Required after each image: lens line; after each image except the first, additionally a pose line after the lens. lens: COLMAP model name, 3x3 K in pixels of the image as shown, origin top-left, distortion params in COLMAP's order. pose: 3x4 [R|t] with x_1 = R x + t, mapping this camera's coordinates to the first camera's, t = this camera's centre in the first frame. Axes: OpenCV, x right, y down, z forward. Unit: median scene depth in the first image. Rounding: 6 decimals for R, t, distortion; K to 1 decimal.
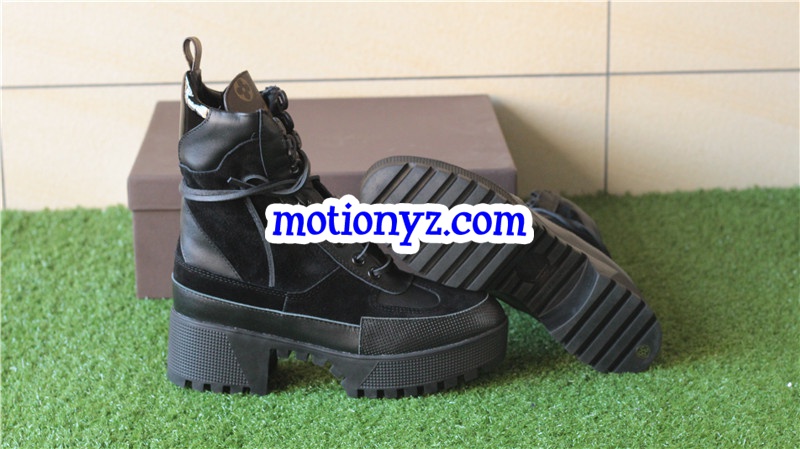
lens RADIAL K [[1957.3, 0, 400.0], [0, 1957.3, 224.5], [0, 0, 1]] dist [-0.050300, -0.522599]
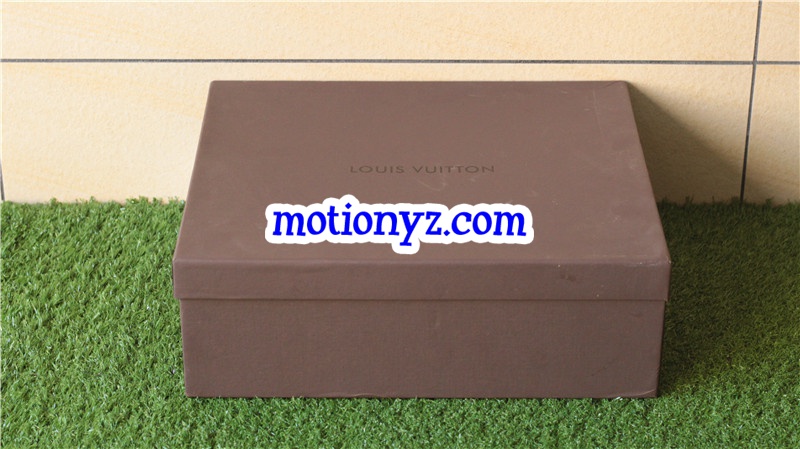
lens RADIAL K [[1957.3, 0, 400.0], [0, 1957.3, 224.5], [0, 0, 1]] dist [-0.050300, -0.522599]
pose [[0.998008, 0.040304, -0.048534, 0.004392], [-0.028902, 0.975938, 0.216123, -0.198756], [0.056076, -0.214290, 0.975159, 0.230989]]
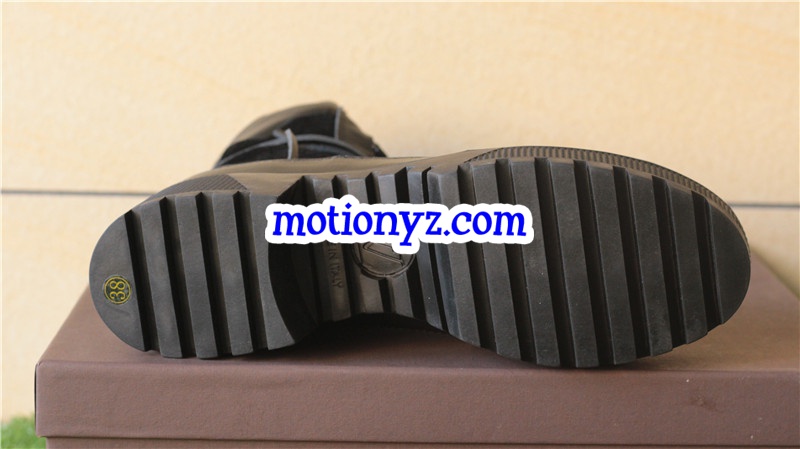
lens RADIAL K [[1957.3, 0, 400.0], [0, 1957.3, 224.5], [0, 0, 1]] dist [-0.050300, -0.522599]
pose [[0.998982, 0.038264, -0.023895, -0.035402], [-0.040515, 0.993940, -0.102183, -0.012629], [0.019840, 0.103047, 0.994479, 0.510747]]
